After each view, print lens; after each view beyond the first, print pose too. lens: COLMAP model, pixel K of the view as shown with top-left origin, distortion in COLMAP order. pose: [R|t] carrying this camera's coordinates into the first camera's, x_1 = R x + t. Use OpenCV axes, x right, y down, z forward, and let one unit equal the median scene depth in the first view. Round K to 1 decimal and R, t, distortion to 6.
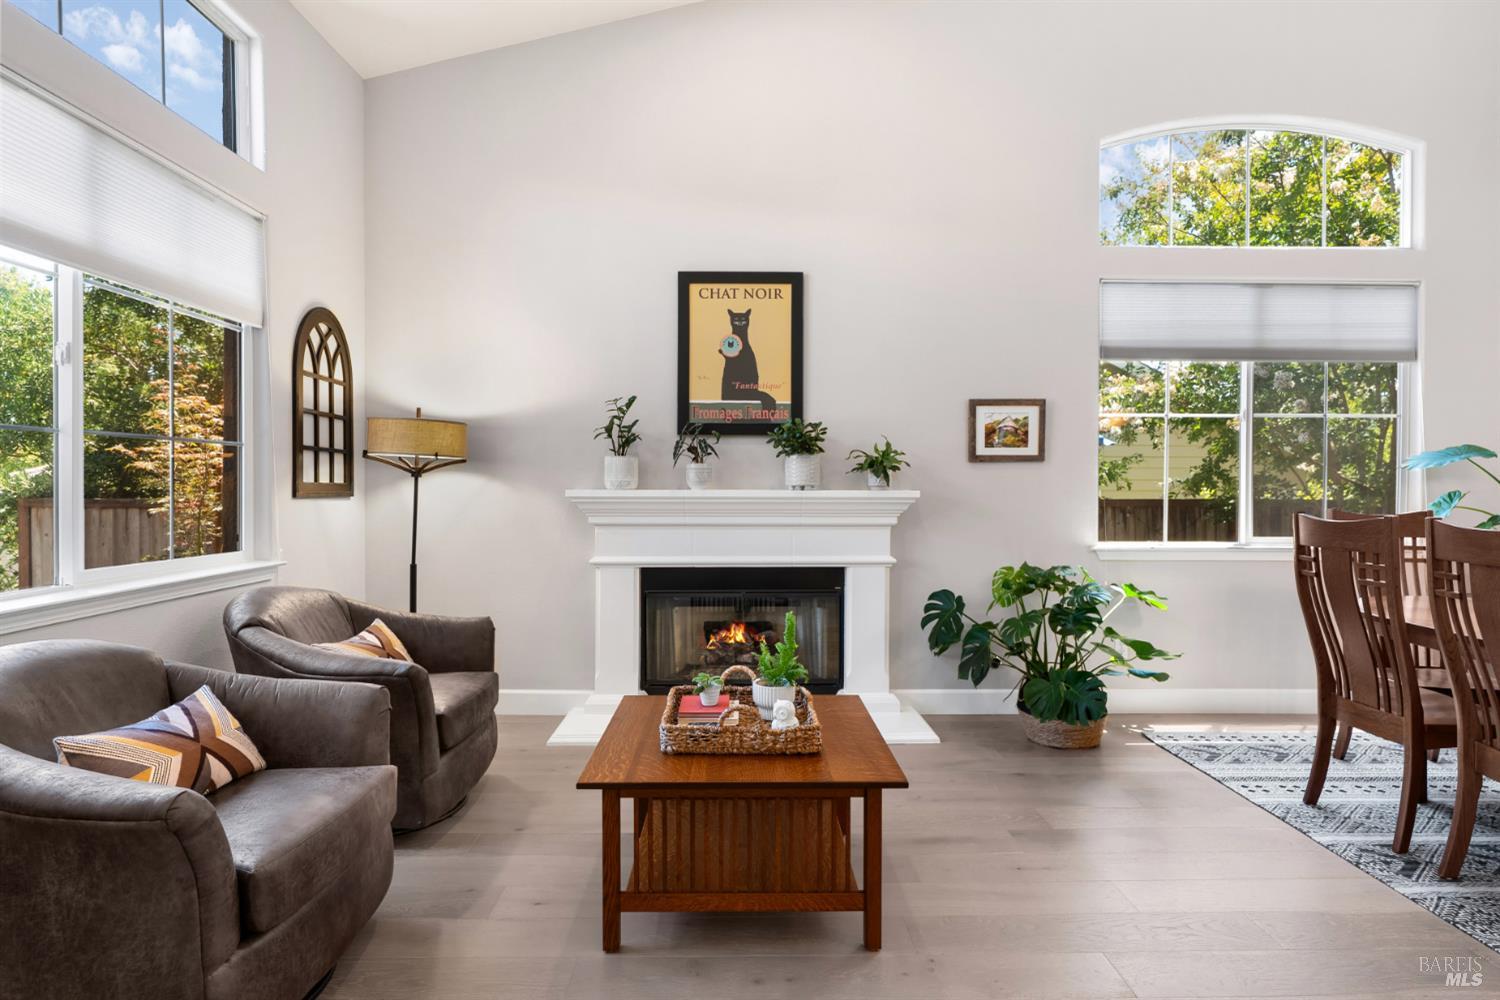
lens RADIAL K [[802.0, 0, 752.4], [0, 802.0, 496.7], [0, 0, 1]] dist [-0.001245, 0.002653]
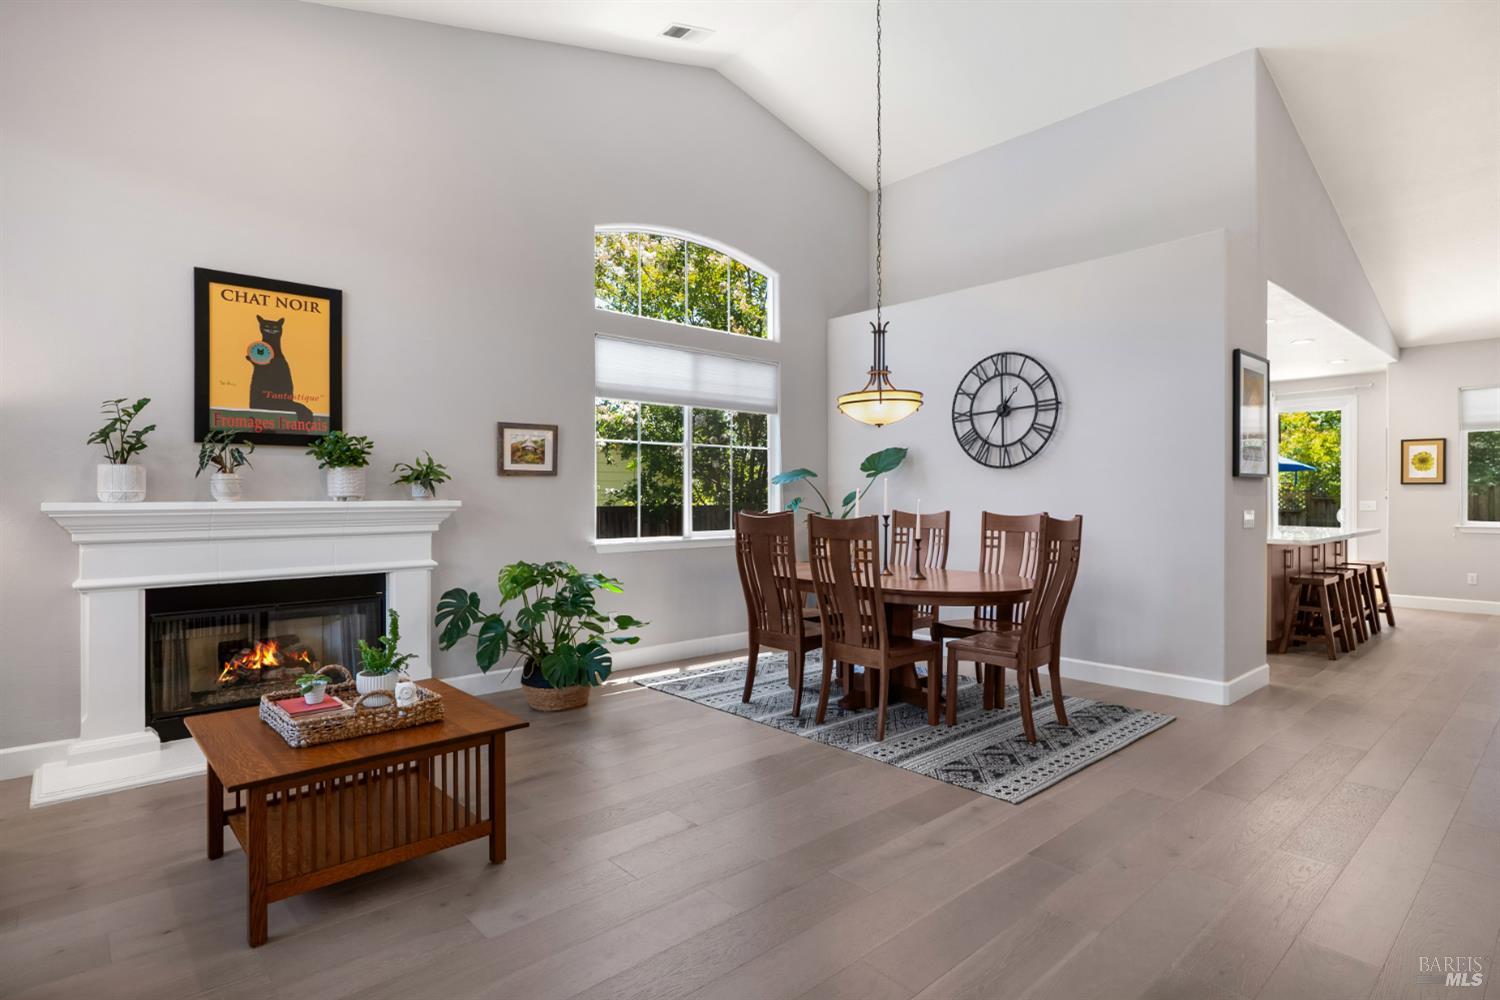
lens RADIAL K [[769.1, 0, 752.5], [0, 769.1, 496.1], [0, 0, 1]] dist [-0.005141, 0.000692]
pose [[0.755882, -0.004639, 0.654692, -0.190001], [0.013334, 0.999877, -0.008310, 0.000830], [-0.654572, 0.015011, 0.755850, -0.093251]]
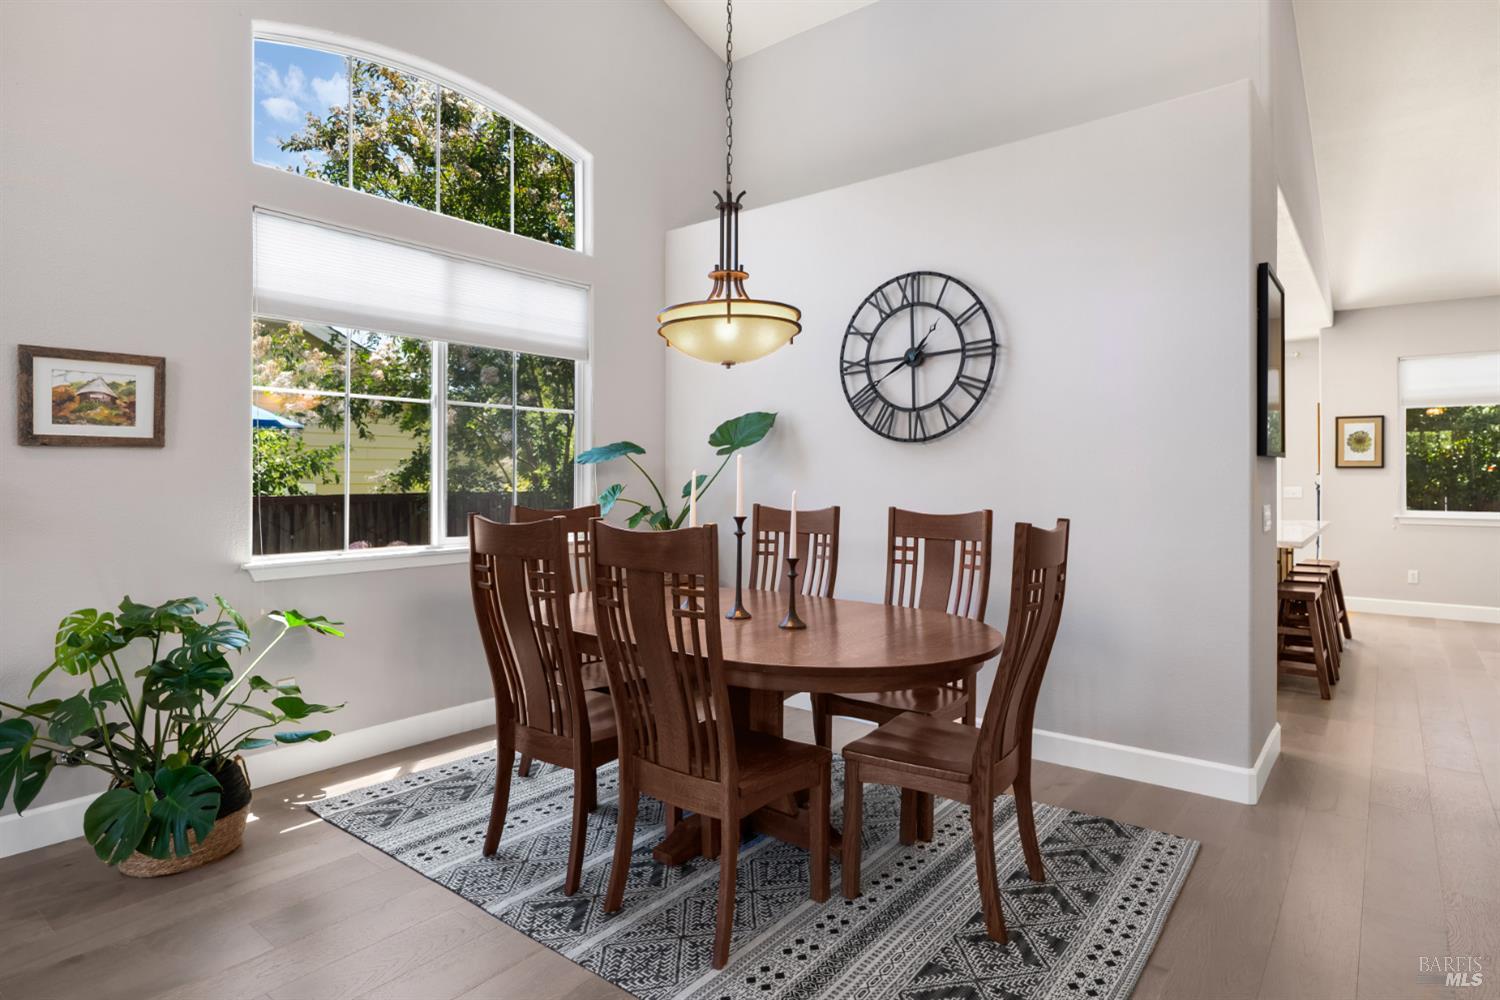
lens RADIAL K [[809.6, 0, 751.3], [0, 809.6, 474.9], [0, 0, 1]] dist [-0.003917, -0.000143]
pose [[0.637788, -0.000459, 0.770212, 0.155637], [0.012911, 0.999866, -0.010096, -0.006965], [-0.770104, 0.016383, 0.637708, 0.170330]]
